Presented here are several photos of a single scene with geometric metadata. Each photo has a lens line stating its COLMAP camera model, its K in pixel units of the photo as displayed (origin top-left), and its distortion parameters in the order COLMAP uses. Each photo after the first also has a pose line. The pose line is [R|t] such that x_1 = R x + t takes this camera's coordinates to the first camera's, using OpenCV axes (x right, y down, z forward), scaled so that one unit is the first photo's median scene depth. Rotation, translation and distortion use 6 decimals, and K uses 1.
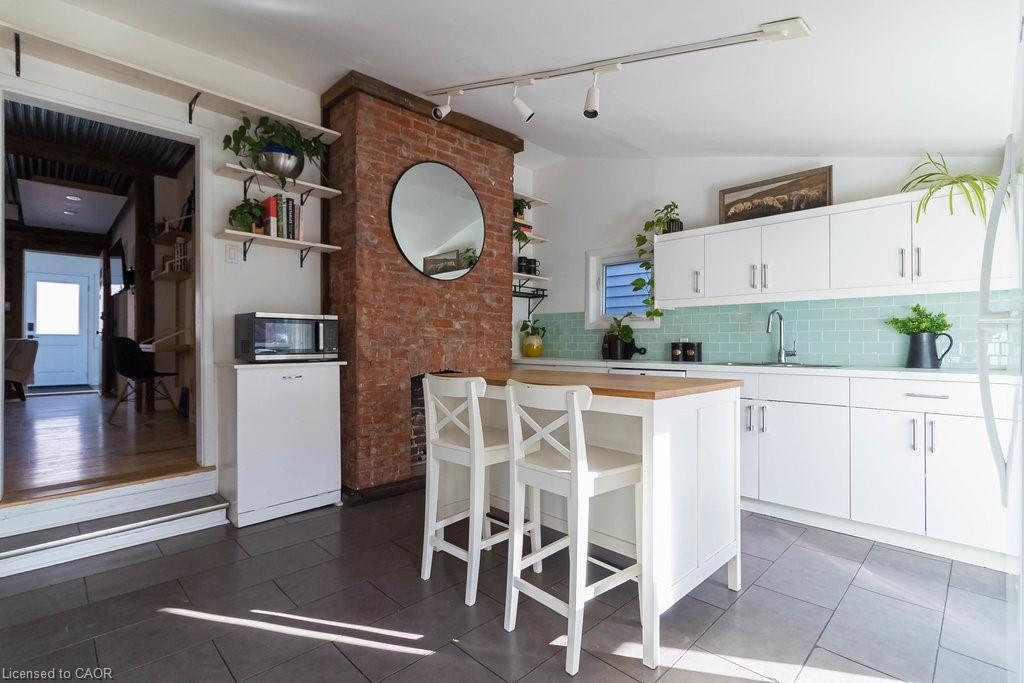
lens RADIAL K [[474.5, 0, 512.6], [0, 474.5, 337.4], [0, 0, 1]] dist [-0.005297, -0.000629]
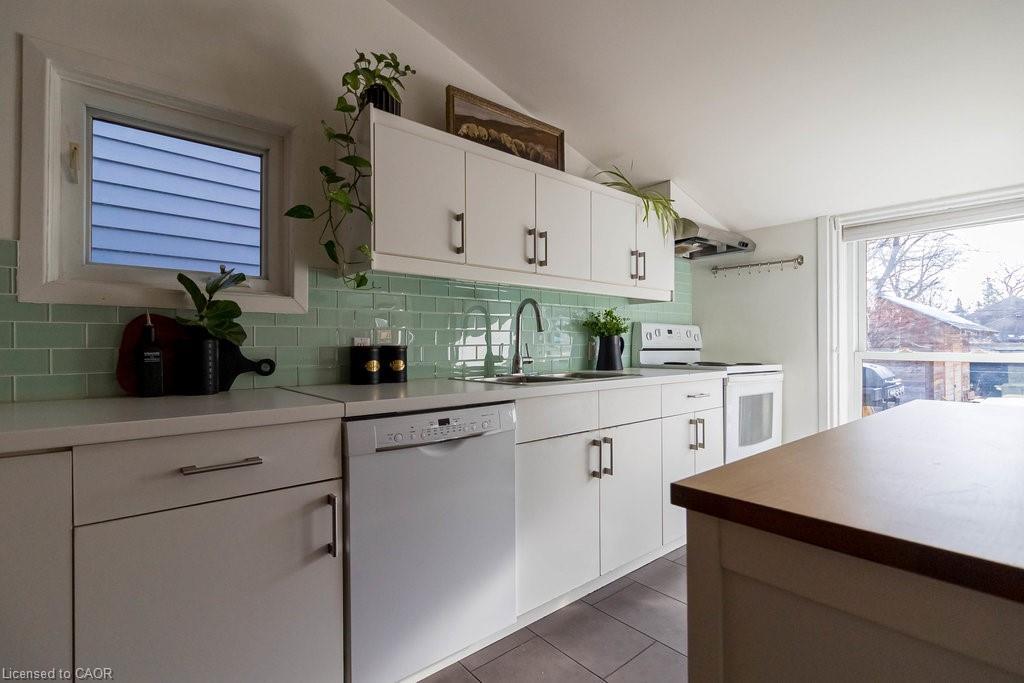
lens RADIAL K [[474.5, 0, 516.0], [0, 474.5, 349.6], [0, 0, 1]] dist [-0.005297, -0.000629]
pose [[0.081222, -0.012965, 0.996612, -0.140152], [-0.011224, 0.999840, 0.013922, 0.005911], [-0.996633, -0.012316, 0.081064, 0.871879]]
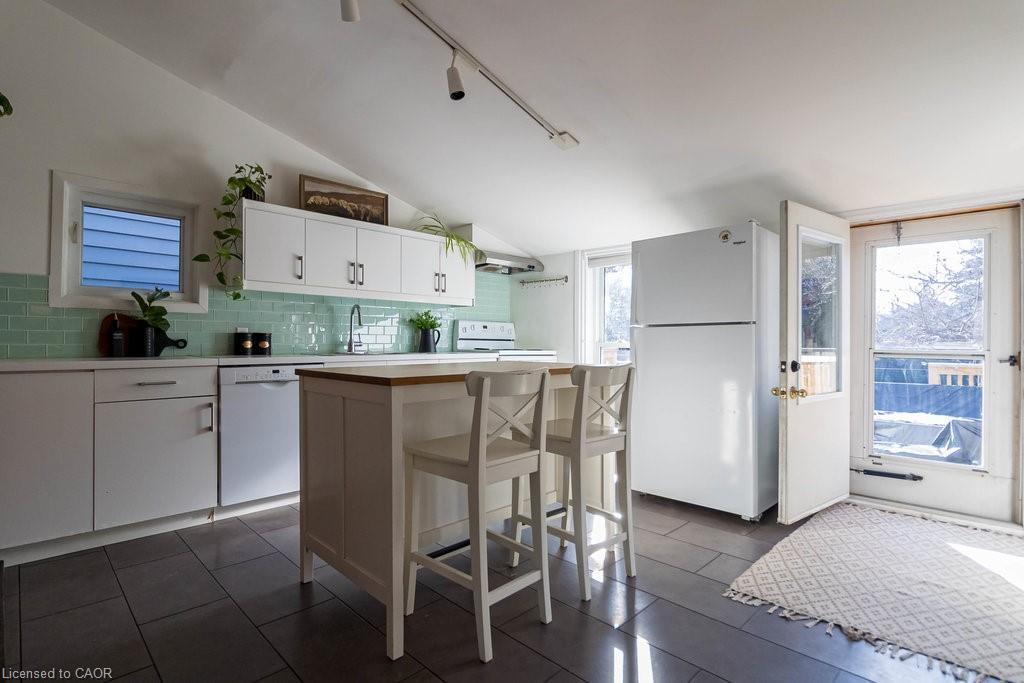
lens RADIAL K [[499.1, 0, 503.5], [0, 499.1, 344.4], [0, 0, 1]] dist [-0.010888, -0.000294]
pose [[0.009950, -0.009394, 0.999906, -0.564142], [-0.021393, 0.999725, 0.009605, 0.013860], [-0.999722, -0.021486, 0.009746, 0.579034]]
